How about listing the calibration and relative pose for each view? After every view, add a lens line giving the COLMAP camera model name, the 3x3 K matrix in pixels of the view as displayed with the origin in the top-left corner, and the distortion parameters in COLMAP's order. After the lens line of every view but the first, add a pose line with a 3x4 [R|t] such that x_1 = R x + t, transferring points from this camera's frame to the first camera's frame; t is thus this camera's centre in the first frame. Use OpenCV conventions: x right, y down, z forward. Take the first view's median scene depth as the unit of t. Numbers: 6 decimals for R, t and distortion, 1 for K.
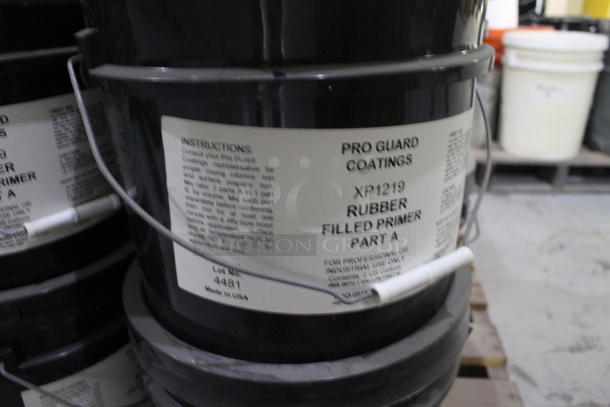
lens RADIAL K [[516.1, 0, 305.0], [0, 516.1, 203.5], [0, 0, 1]] dist [-0.177390, 0.141948]
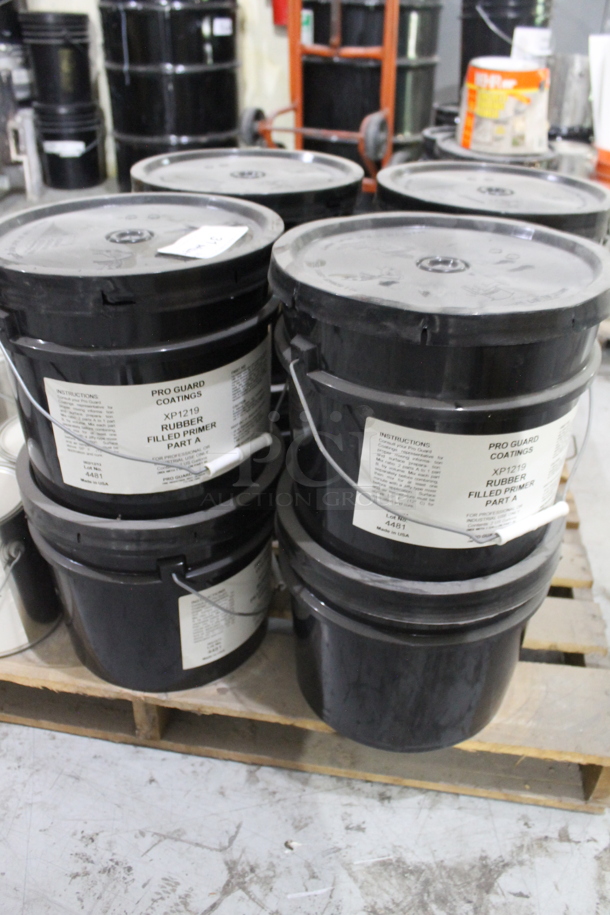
lens RADIAL K [[774.2, 0, 305.0], [0, 774.2, 457.5], [0, 0, 1]] dist [-0.177390, 0.141948]
pose [[0.999122, 0.040173, -0.011891, -0.382216], [-0.037665, 0.985580, 0.164967, -0.369811], [0.018346, -0.164375, 0.986227, -1.071562]]
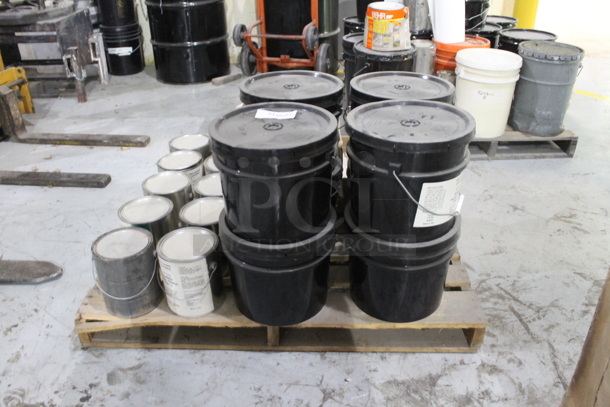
lens RADIAL K [[516.1, 0, 305.0], [0, 516.1, 203.5], [0, 0, 1]] dist [-0.177390, 0.141948]
pose [[0.994771, -0.050391, 0.088829, -1.070611], [0.039714, 0.992206, 0.118113, -0.486842], [-0.094088, -0.113967, 0.989019, -2.594744]]
